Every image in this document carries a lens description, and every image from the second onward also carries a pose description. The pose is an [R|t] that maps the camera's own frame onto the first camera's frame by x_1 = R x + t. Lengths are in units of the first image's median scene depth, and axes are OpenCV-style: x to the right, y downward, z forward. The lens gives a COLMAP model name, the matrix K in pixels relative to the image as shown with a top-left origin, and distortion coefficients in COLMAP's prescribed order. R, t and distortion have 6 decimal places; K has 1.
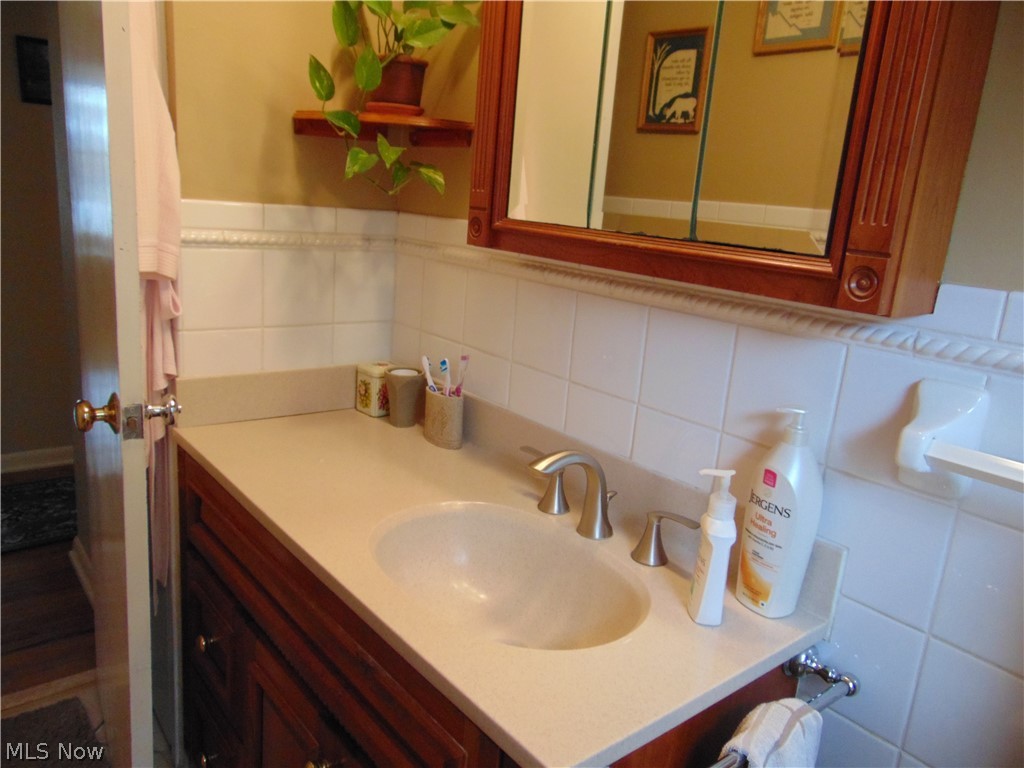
lens RADIAL K [[782.0, 0, 512.0], [0, 782.0, 384.0], [0, 0, 1]] dist [-0.003816, 0.011888]
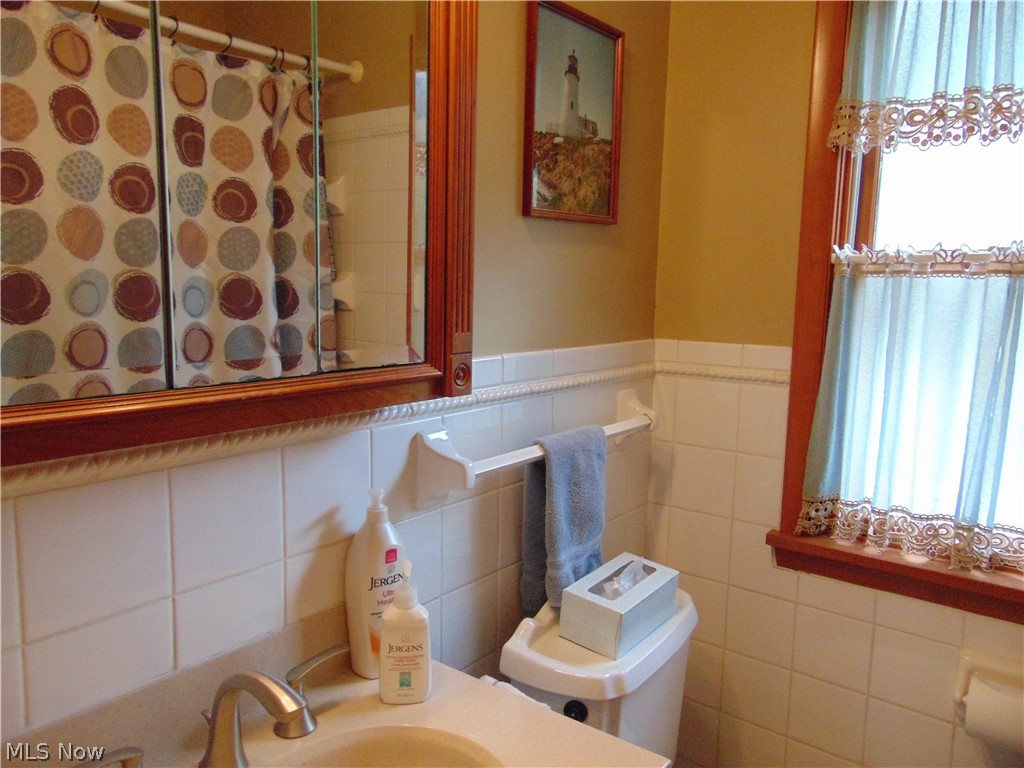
lens RADIAL K [[782.0, 0, 512.0], [0, 782.0, 384.0], [0, 0, 1]] dist [-0.003816, 0.011888]
pose [[-0.227730, -0.217128, 0.949207, -0.717130], [0.193777, 0.945217, 0.262706, -0.370483], [-0.954248, 0.243761, -0.173180, 0.931801]]
